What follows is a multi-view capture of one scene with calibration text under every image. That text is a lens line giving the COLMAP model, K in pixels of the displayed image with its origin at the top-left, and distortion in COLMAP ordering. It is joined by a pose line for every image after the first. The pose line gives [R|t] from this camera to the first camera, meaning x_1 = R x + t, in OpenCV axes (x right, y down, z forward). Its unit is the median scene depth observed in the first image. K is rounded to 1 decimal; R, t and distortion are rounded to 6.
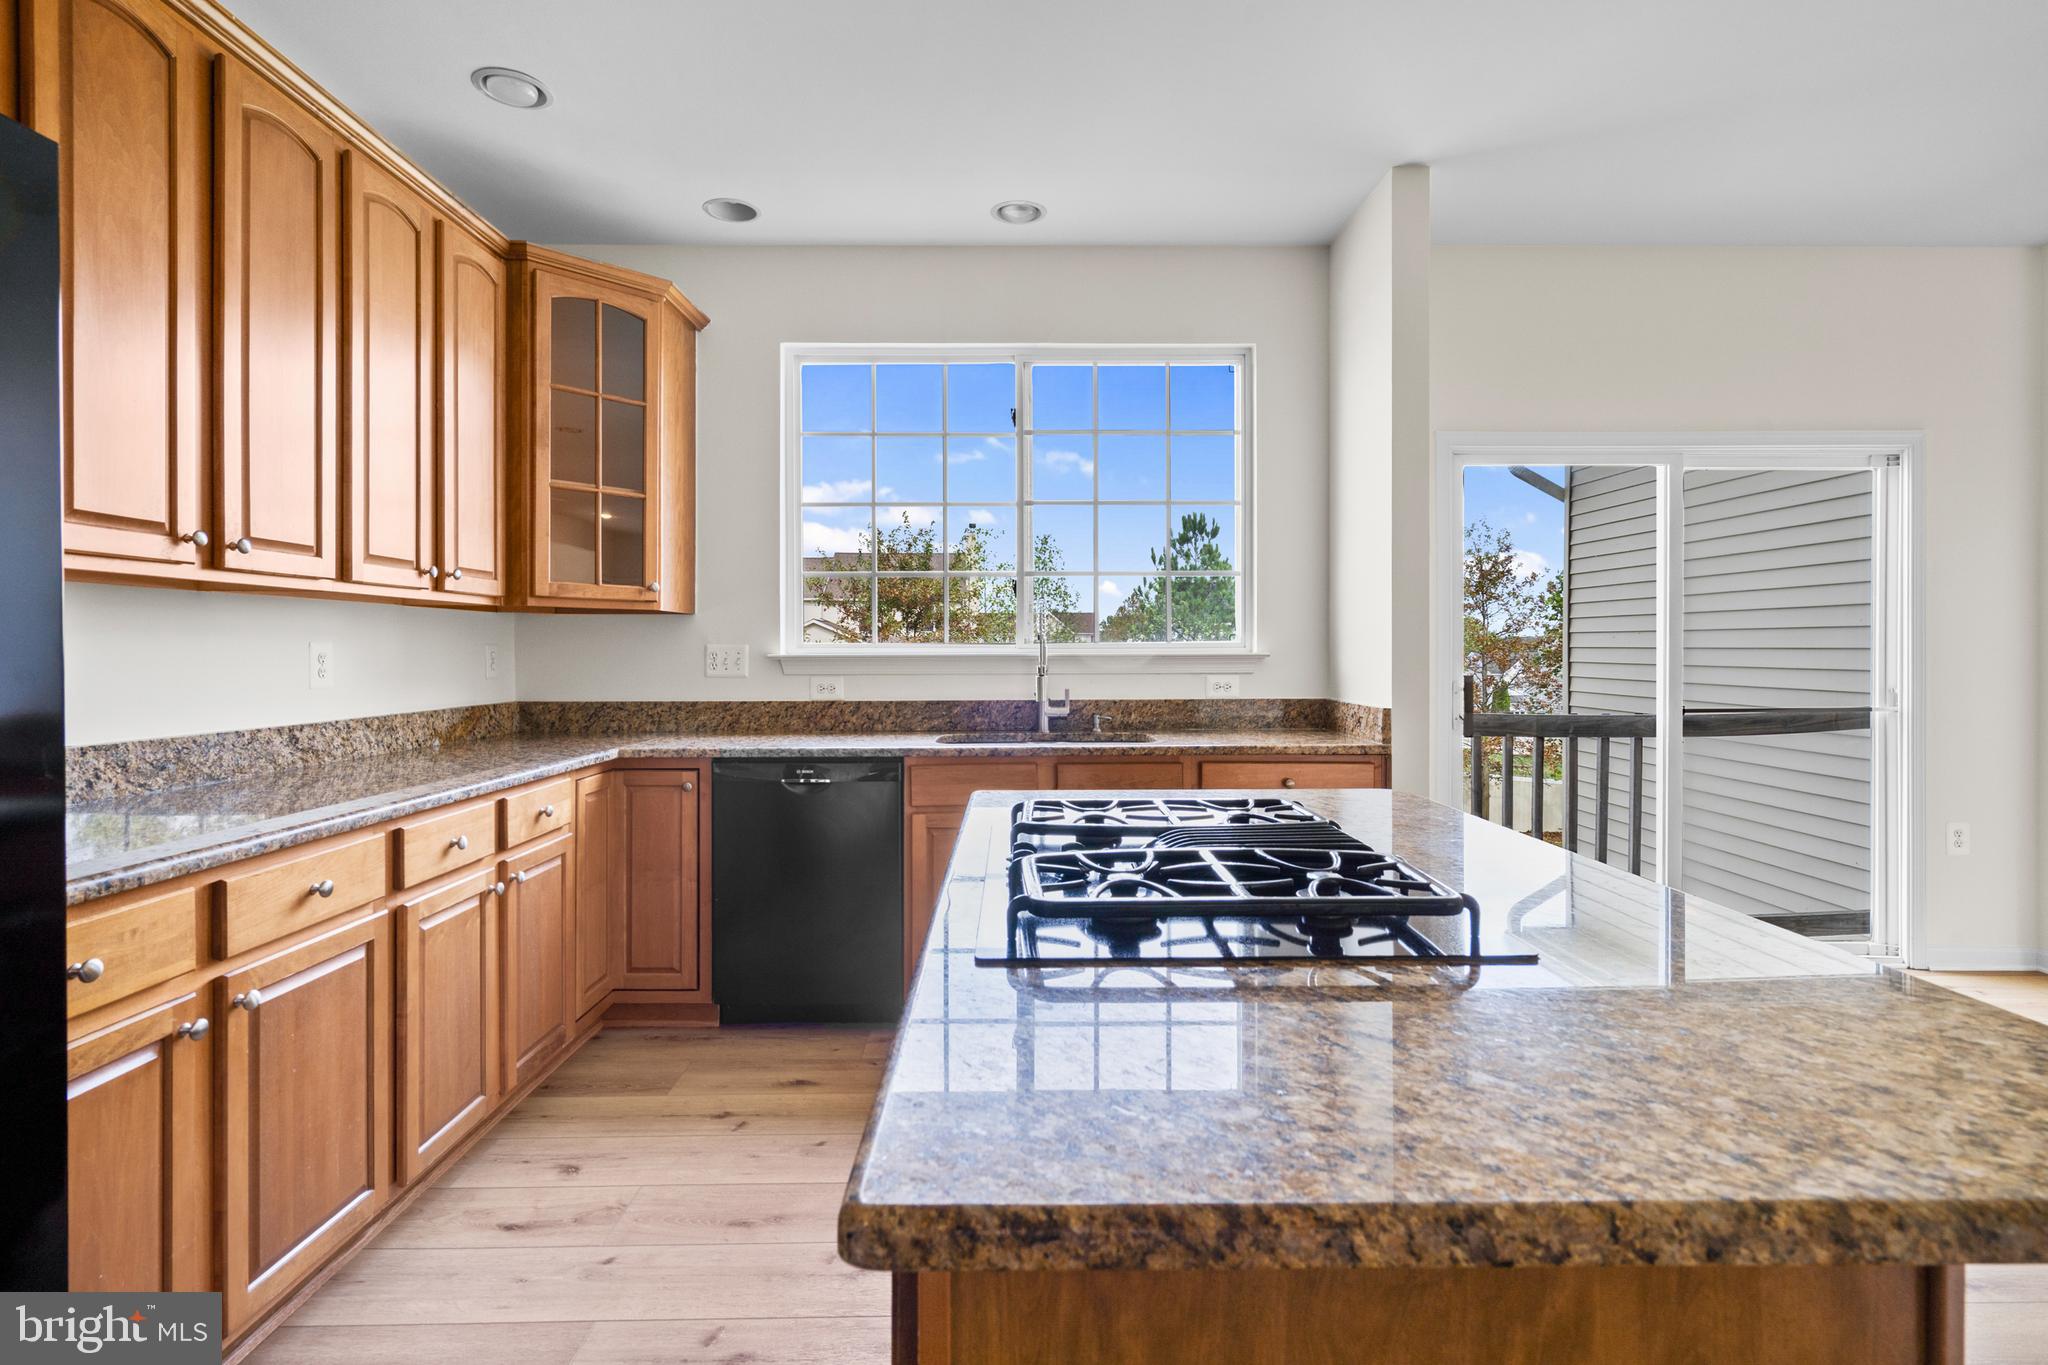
lens RADIAL K [[1022.9, 0, 1027.5], [0, 1022.9, 641.5], [0, 0, 1]] dist [0.001293, -0.000016]
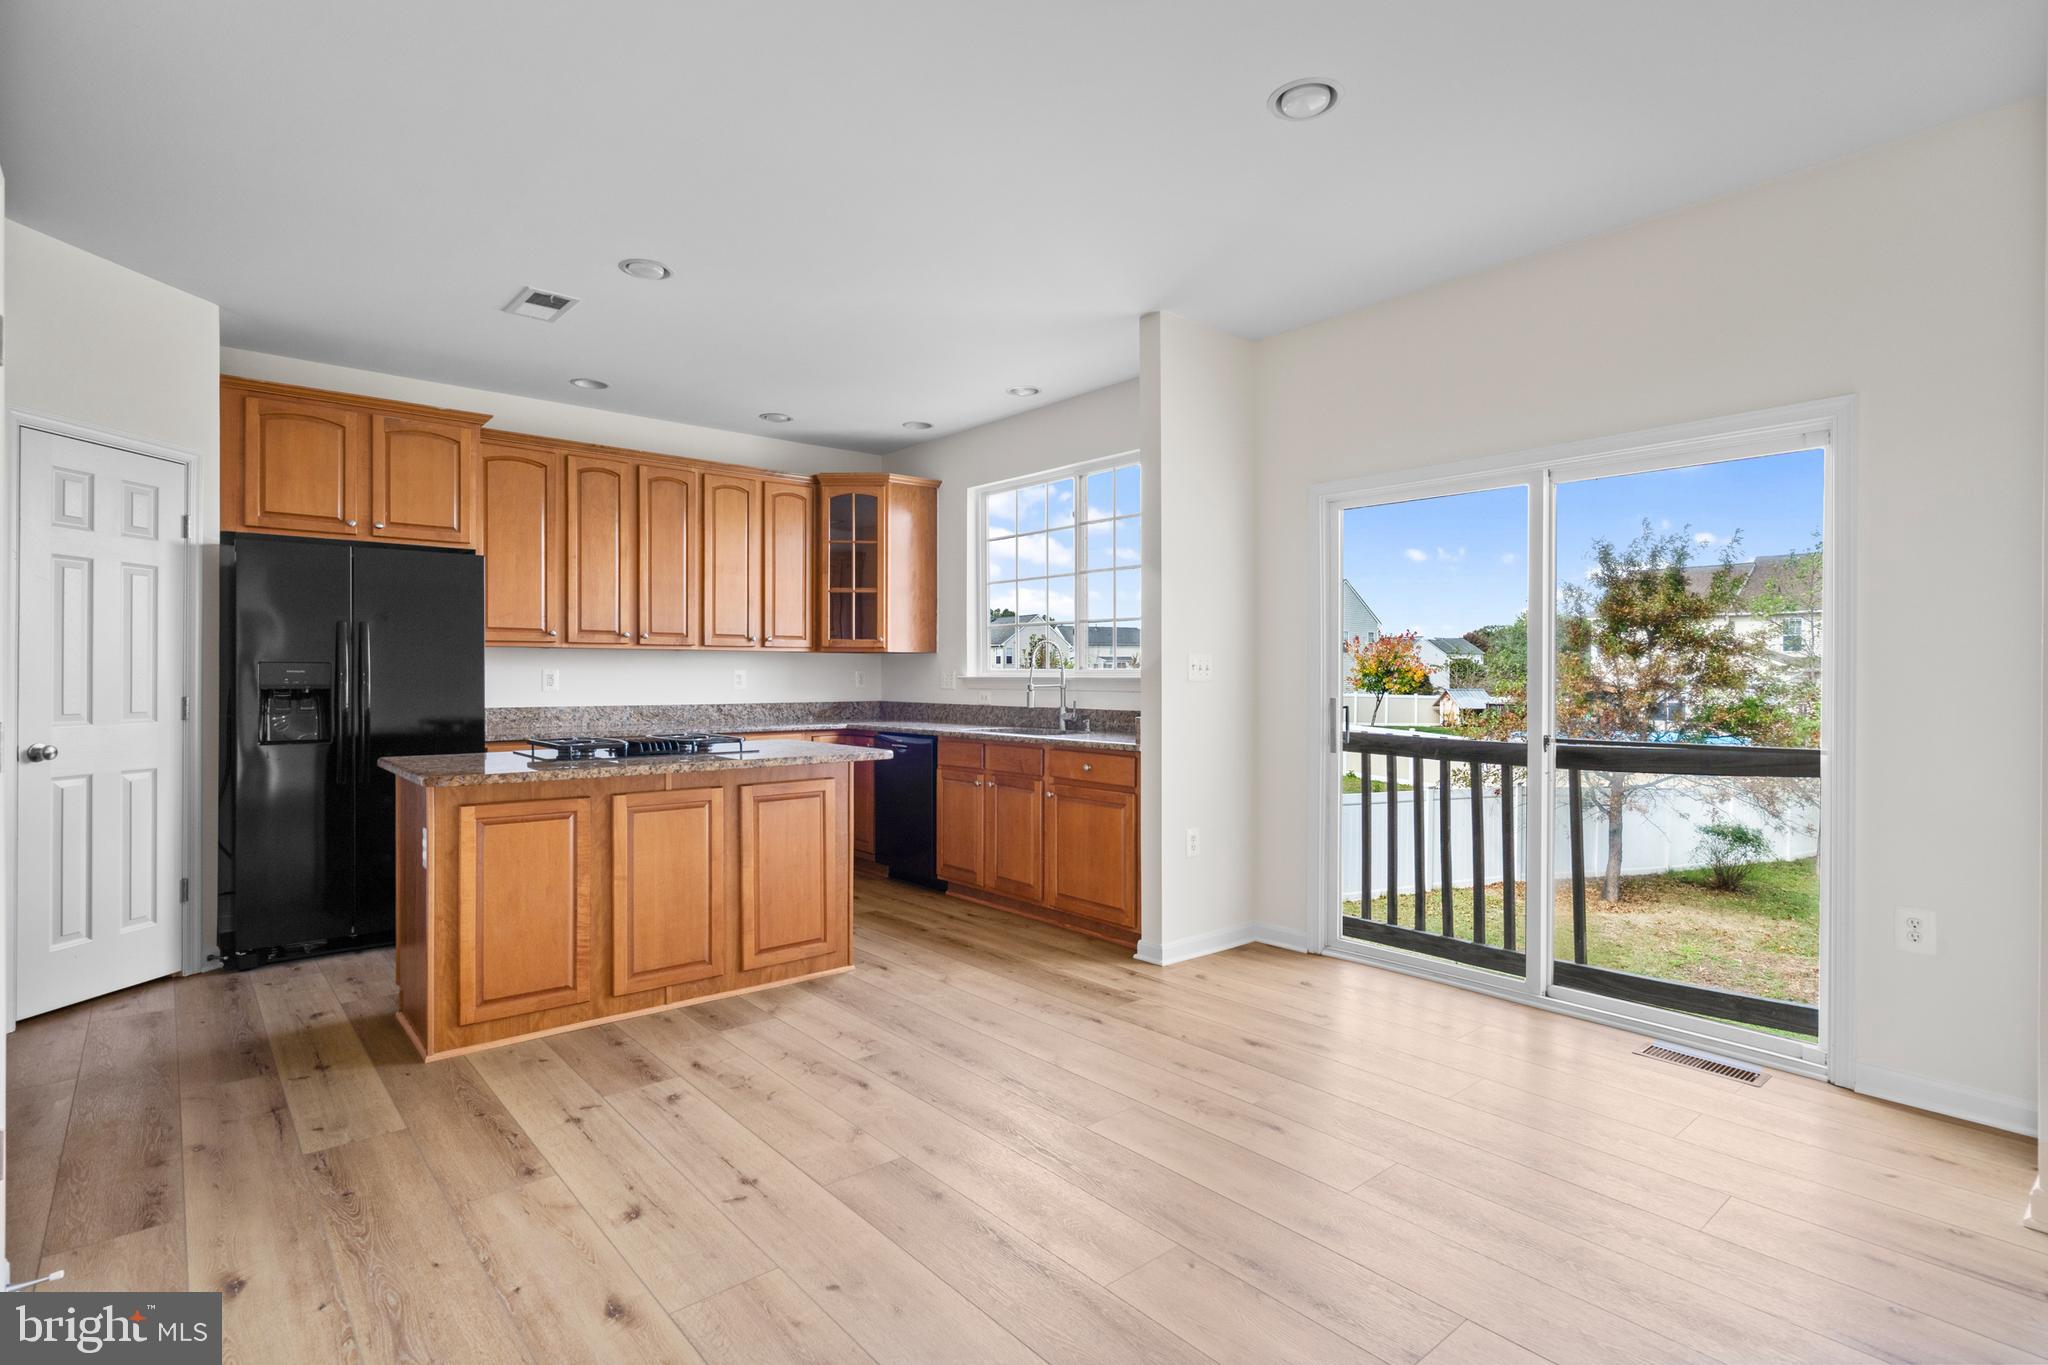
lens RADIAL K [[1007.7, 0, 1022.6], [0, 1007.7, 668.5], [0, 0, 1]] dist [0.000014, -0.000510]
pose [[0.631360, -0.001200, -0.775489, 1.112130], [0.004735, 0.999986, 0.002308, -0.003631], [0.775475, -0.005129, 0.631357, 0.032012]]
